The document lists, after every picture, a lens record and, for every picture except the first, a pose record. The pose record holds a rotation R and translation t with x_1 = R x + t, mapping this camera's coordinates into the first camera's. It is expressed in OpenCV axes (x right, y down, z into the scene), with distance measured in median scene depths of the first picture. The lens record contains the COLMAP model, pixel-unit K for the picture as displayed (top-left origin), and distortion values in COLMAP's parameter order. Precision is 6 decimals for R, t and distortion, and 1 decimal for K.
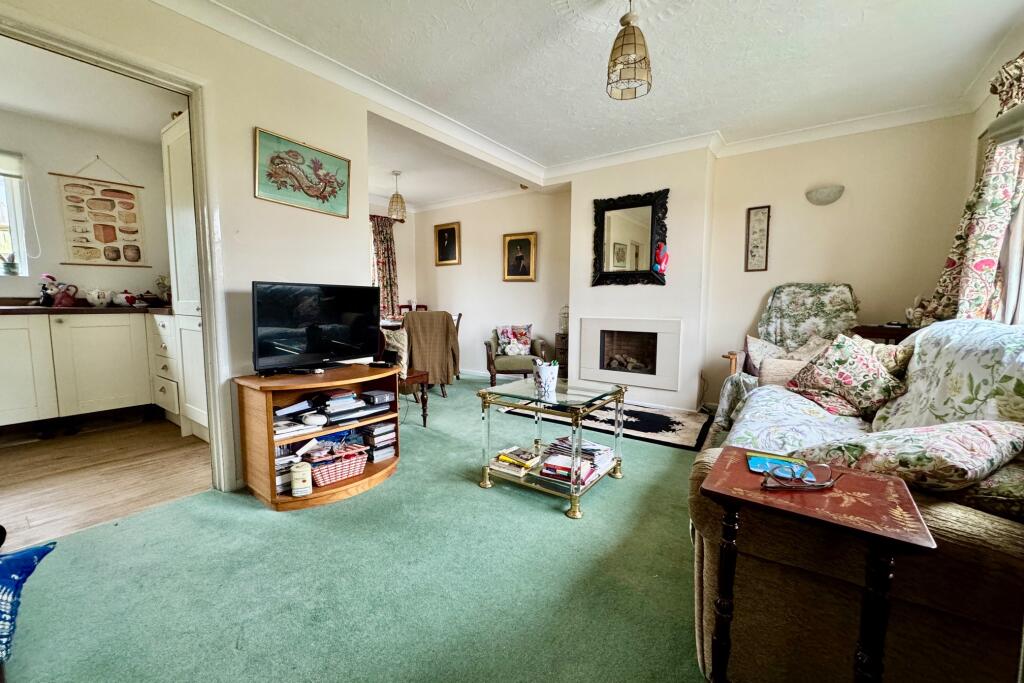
lens RADIAL K [[410.7, 0, 512.9], [0, 410.7, 339.3], [0, 0, 1]] dist [0.001298, 0.000202]
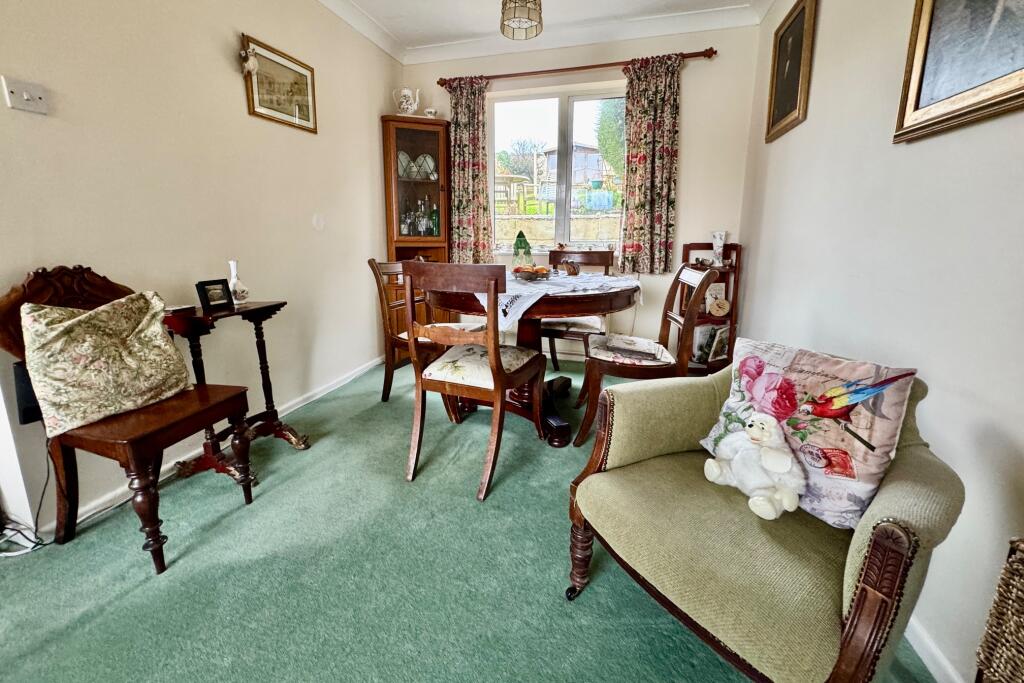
lens RADIAL K [[410.7, 0, 507.7], [0, 410.7, 307.5], [0, 0, 1]] dist [0.001298, 0.000202]
pose [[0.343650, 0.159270, -0.925493, 0.183337], [-0.085944, 0.986711, 0.137893, -0.093411], [0.935157, 0.032154, 0.352772, 1.035588]]
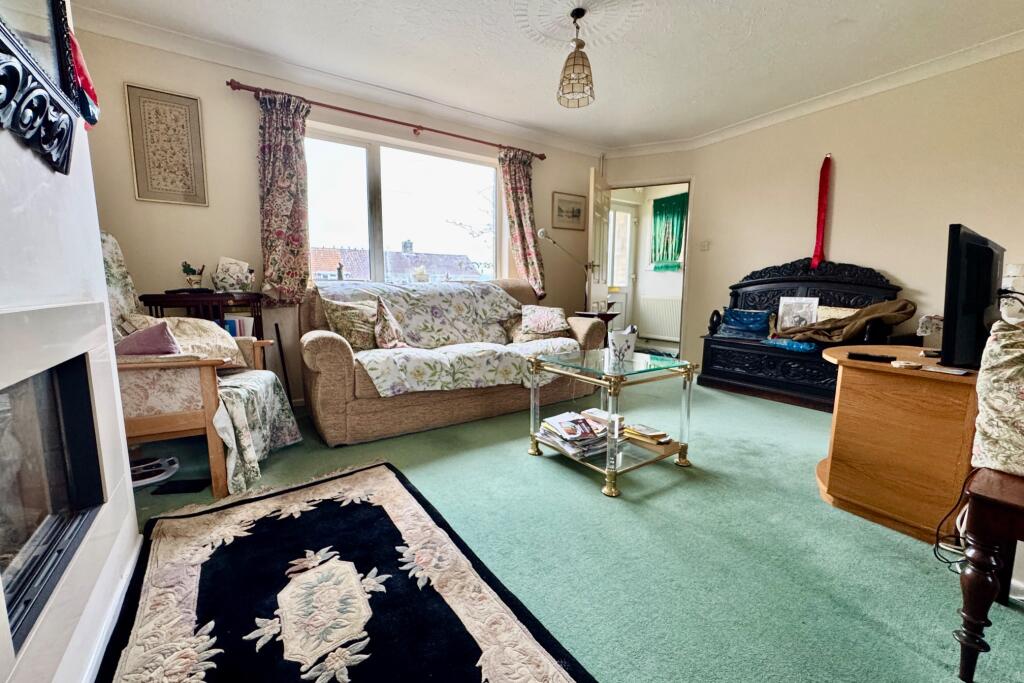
lens RADIAL K [[410.7, 0, 514.2], [0, 410.7, 344.6], [0, 0, 1]] dist [0.001298, 0.000202]
pose [[-0.940891, -0.059535, 0.333437, -0.000457], [0.015609, 0.975764, 0.218267, -0.075413], [-0.338351, 0.210570, -0.917158, 1.187131]]
